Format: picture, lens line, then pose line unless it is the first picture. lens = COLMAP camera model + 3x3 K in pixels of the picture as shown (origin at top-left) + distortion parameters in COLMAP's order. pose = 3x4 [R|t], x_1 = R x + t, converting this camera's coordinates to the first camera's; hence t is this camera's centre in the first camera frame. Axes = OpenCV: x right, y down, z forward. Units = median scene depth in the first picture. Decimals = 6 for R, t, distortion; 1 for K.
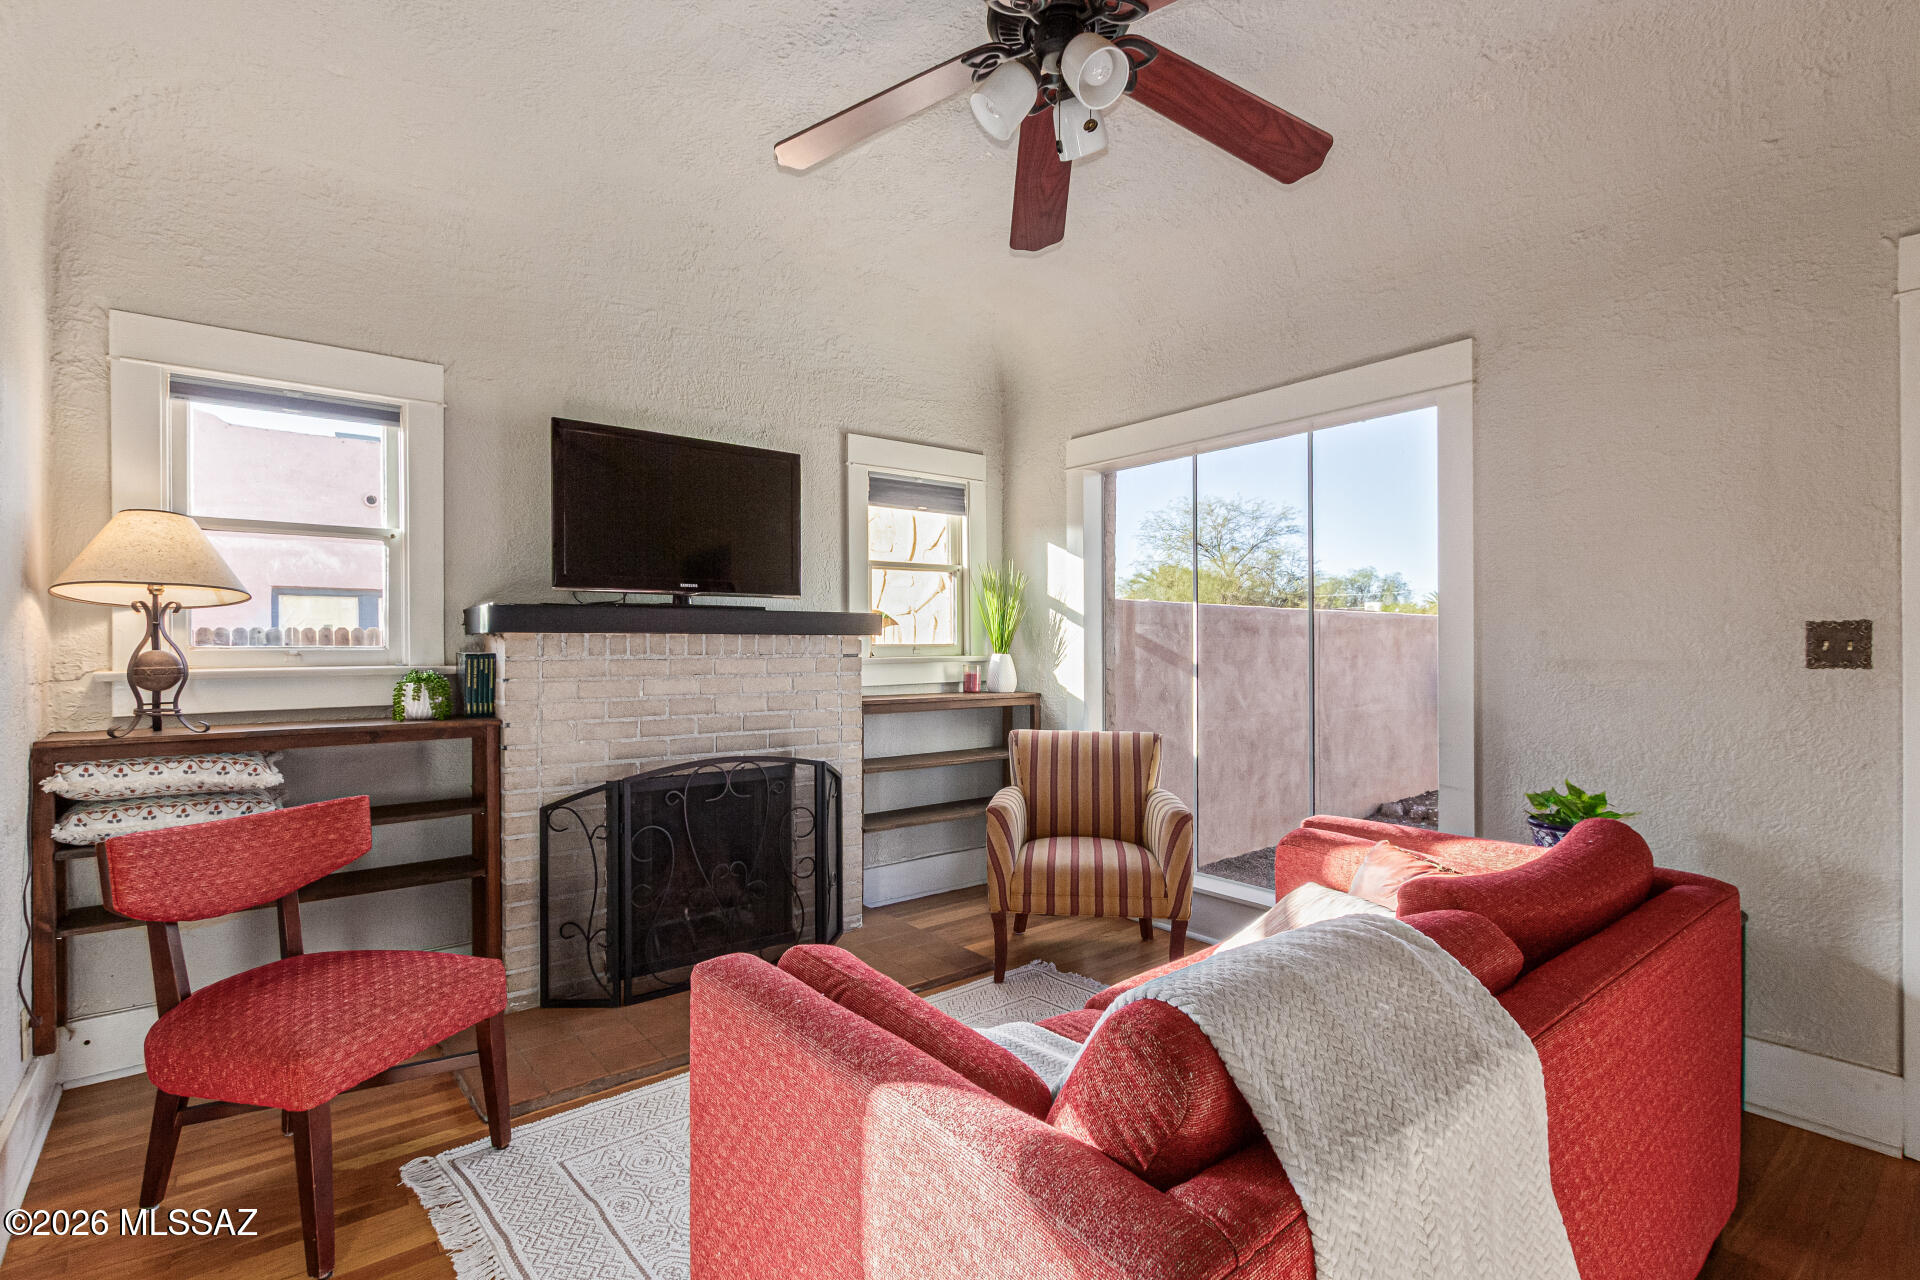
lens RADIAL K [[880.0, 0, 958.3], [0, 880.0, 650.1], [0, 0, 1]] dist [-0.001704, -0.000683]
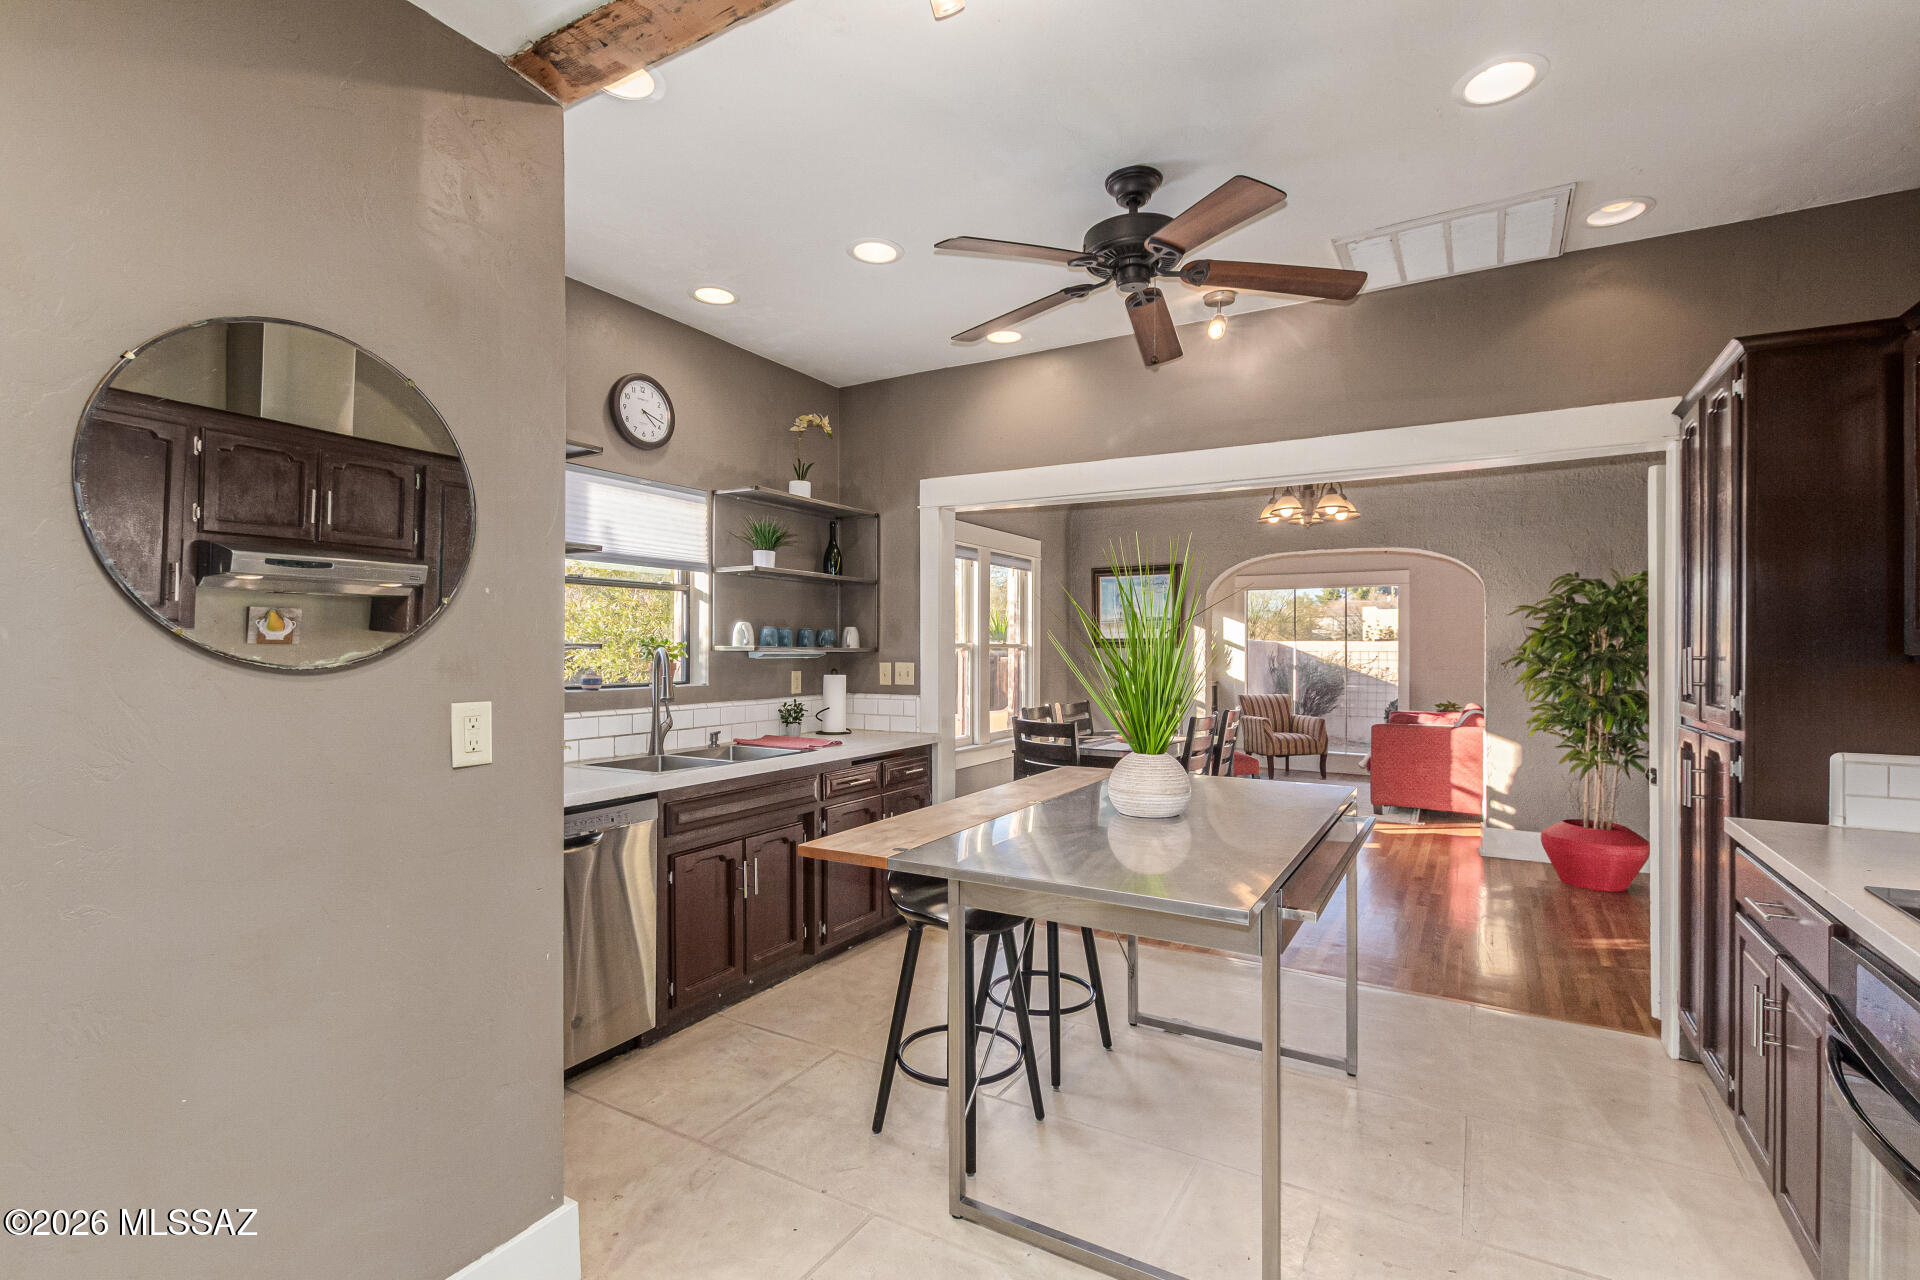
lens RADIAL K [[880.0, 0, 961.0], [0, 880.0, 650.0], [0, 0, 1]] dist [-0.001704, -0.000683]
pose [[0.936599, 0.005440, 0.350360, -1.824722], [-0.003606, 0.999976, -0.005886, -0.023769], [-0.350384, 0.004249, 0.936597, -1.269000]]
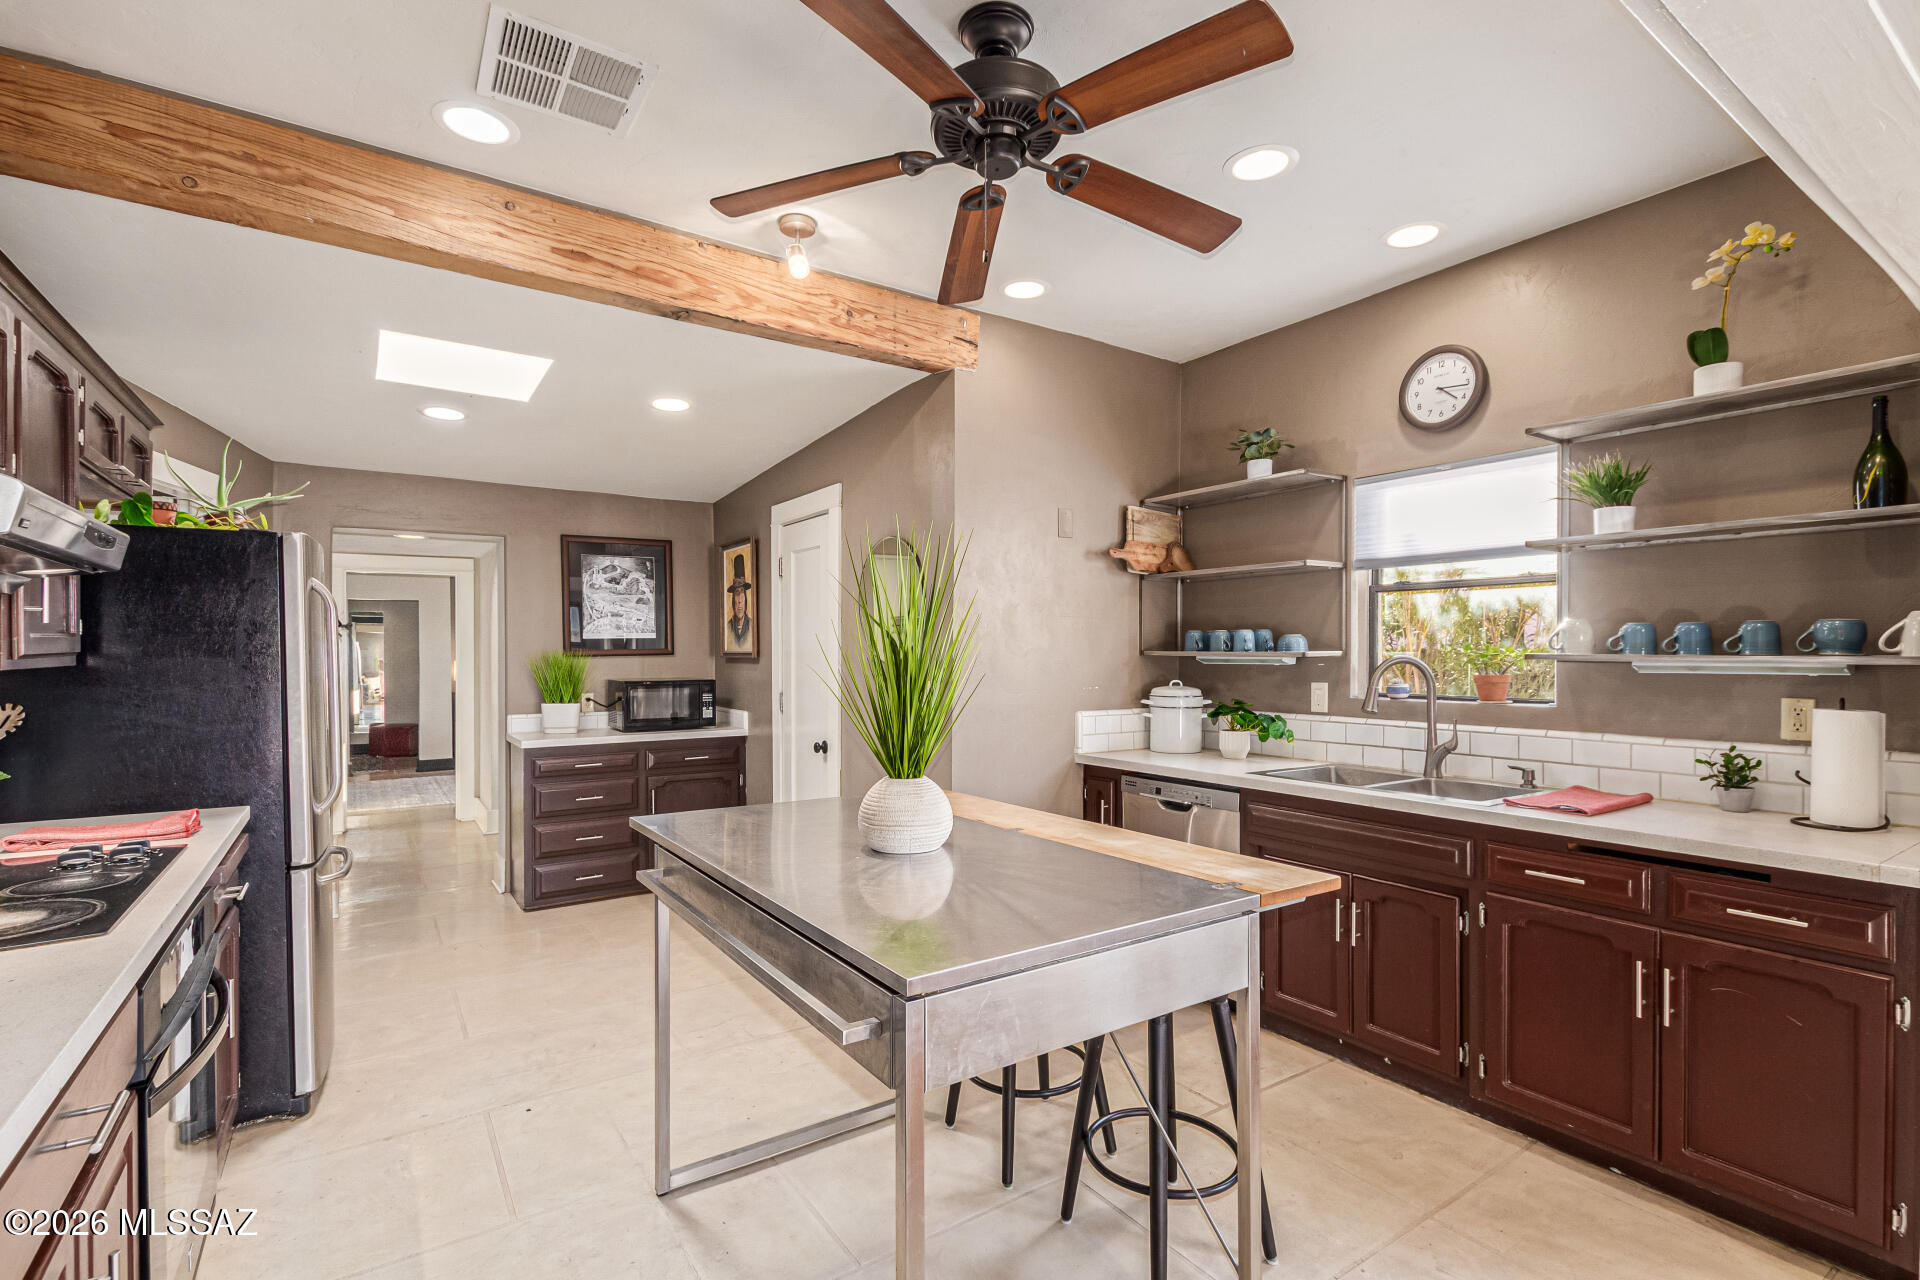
lens RADIAL K [[880.0, 0, 964.1], [0, 880.0, 659.3], [0, 0, 1]] dist [-0.001704, -0.000683]
pose [[-0.079132, 0.008539, -0.996828, -0.827831], [-0.006922, 0.999935, 0.009115, -0.032749], [0.996840, 0.007622, -0.079068, -0.568356]]
